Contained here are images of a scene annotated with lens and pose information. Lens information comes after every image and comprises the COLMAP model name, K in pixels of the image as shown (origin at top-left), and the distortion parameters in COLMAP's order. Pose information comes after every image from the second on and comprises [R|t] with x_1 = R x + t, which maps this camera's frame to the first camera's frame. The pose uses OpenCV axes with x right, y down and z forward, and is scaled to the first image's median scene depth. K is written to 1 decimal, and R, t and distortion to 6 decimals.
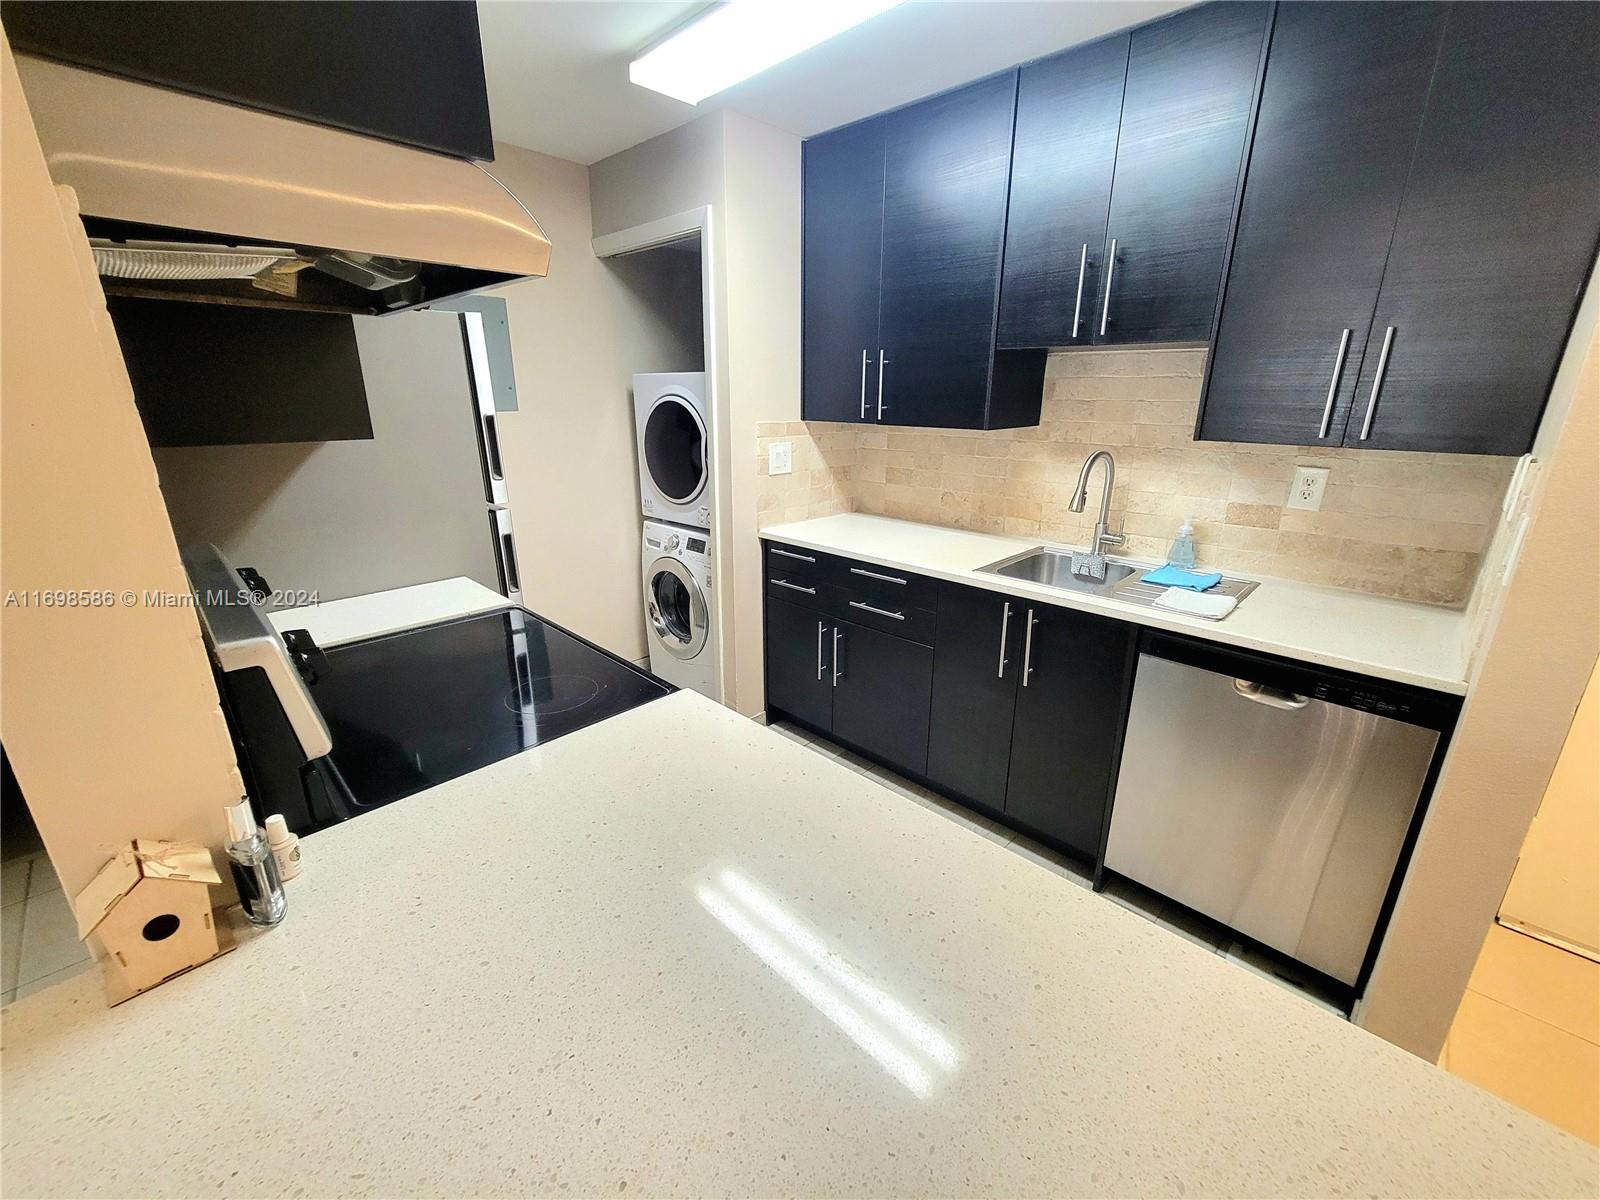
lens RADIAL K [[657.6, 0, 801.8], [0, 657.6, 595.1], [0, 0, 1]] dist [-0.000003, -0.000411]
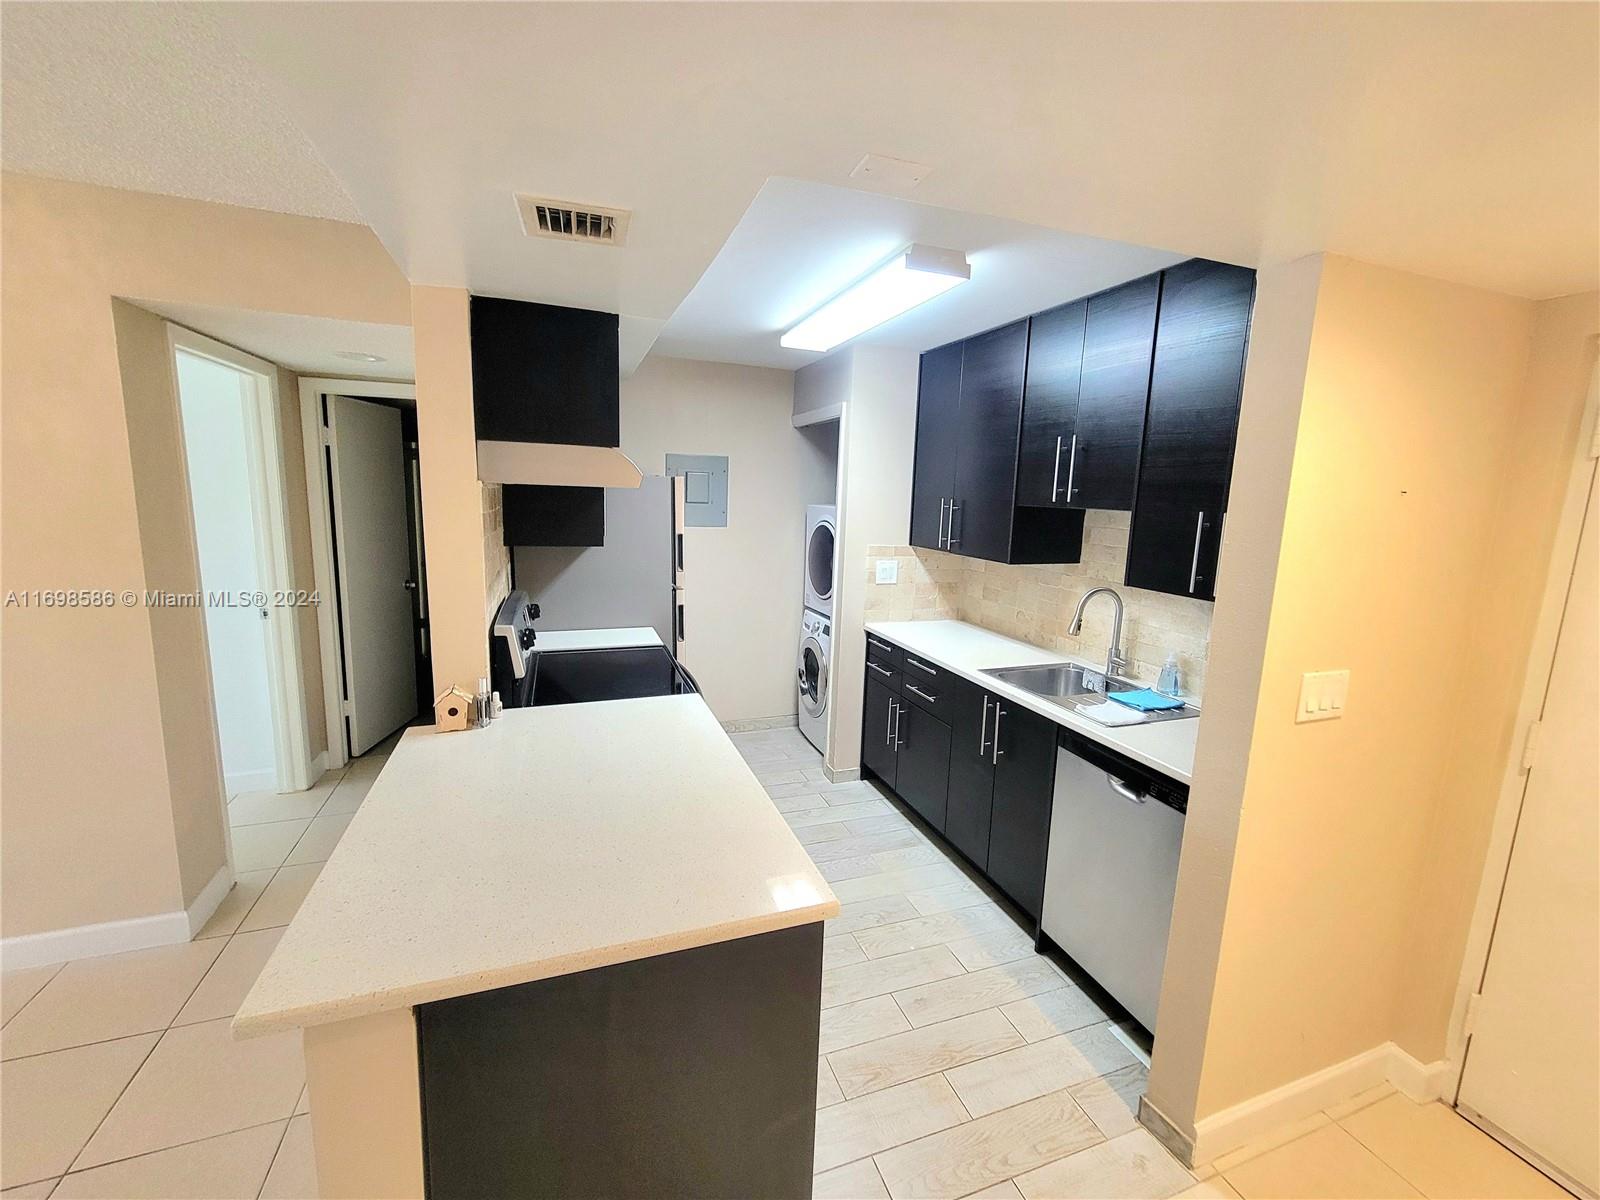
lens RADIAL K [[657.6, 0, 800.2], [0, 657.6, 597.6], [0, 0, 1]] dist [-0.000003, -0.000411]
pose [[0.900921, 0.097649, -0.422855, 0.412358], [-0.158866, 0.980933, -0.111951, 0.020757], [0.403860, 0.168036, 0.899256, -0.282078]]
